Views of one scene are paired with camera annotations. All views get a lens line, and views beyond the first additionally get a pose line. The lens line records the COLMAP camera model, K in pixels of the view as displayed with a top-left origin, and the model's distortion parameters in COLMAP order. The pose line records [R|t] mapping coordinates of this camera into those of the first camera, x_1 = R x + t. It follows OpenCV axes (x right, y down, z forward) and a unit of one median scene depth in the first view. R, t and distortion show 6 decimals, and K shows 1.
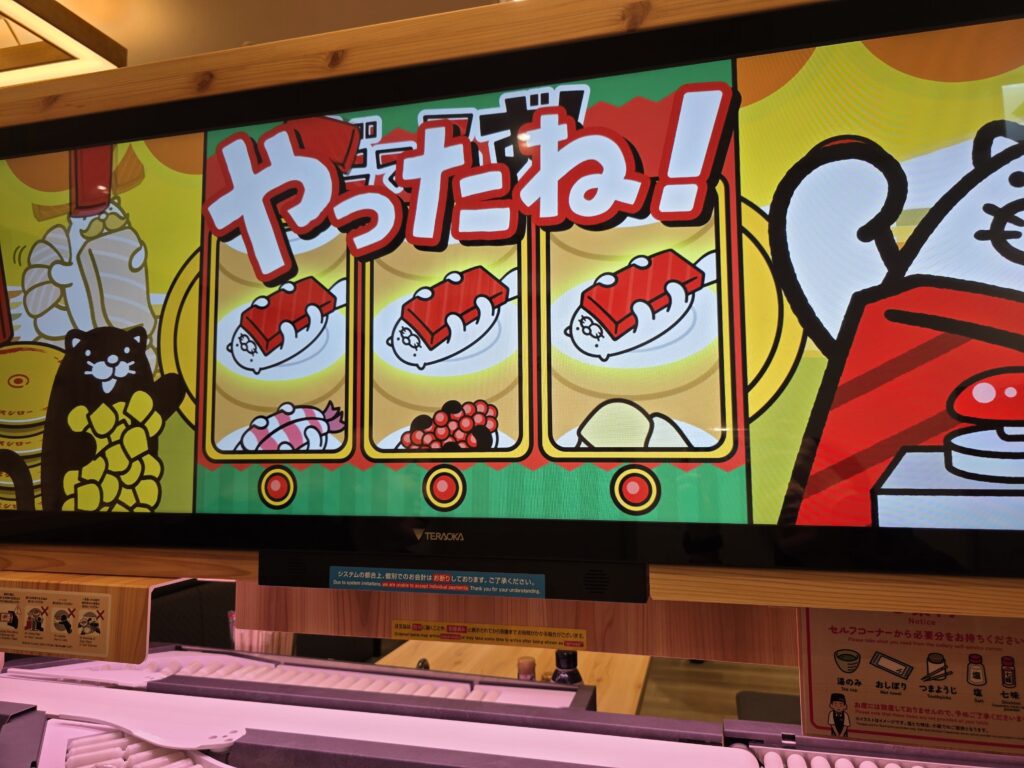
lens RADIAL K [[708.9, 0, 521.6], [0, 708.9, 370.7], [0, 0, 1]] dist [0.026921, -0.031065]
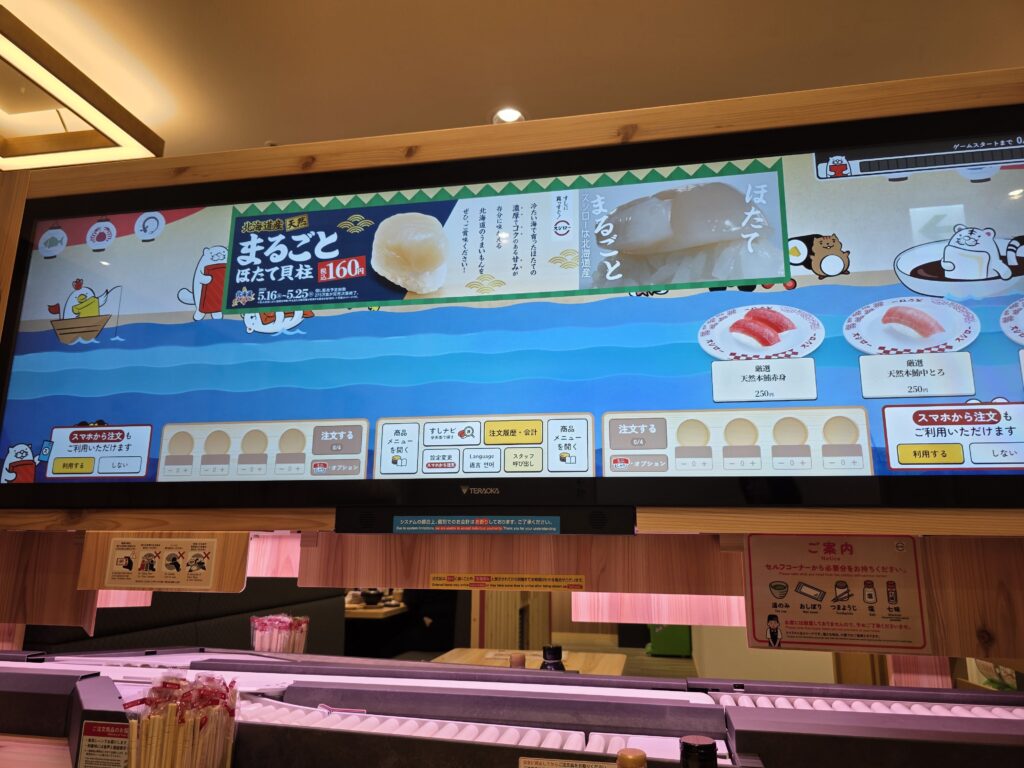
lens RADIAL K [[708.9, 0, 519.2], [0, 708.9, 377.3], [0, 0, 1]] dist [0.026921, -0.031065]
pose [[0.997602, 0.033494, 0.060566, -0.119347], [-0.025021, 0.990447, -0.135604, 0.182036], [-0.064529, 0.133764, 0.988910, -0.328089]]
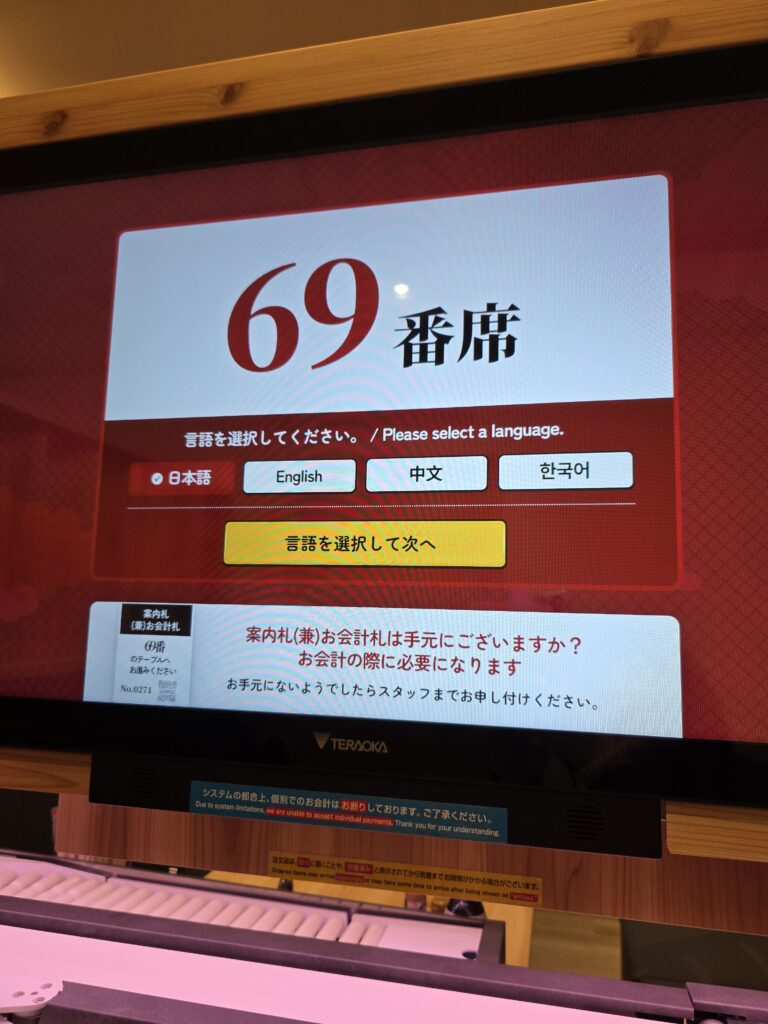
lens RADIAL K [[708.9, 0, 387.3], [0, 708.9, 515.4], [0, 0, 1]] dist [0.026921, -0.031065]
pose [[0.998970, 0.039341, 0.022609, -0.096026], [-0.038408, 0.998449, -0.040313, 0.030957], [-0.024160, 0.039404, 0.998931, 0.263134]]
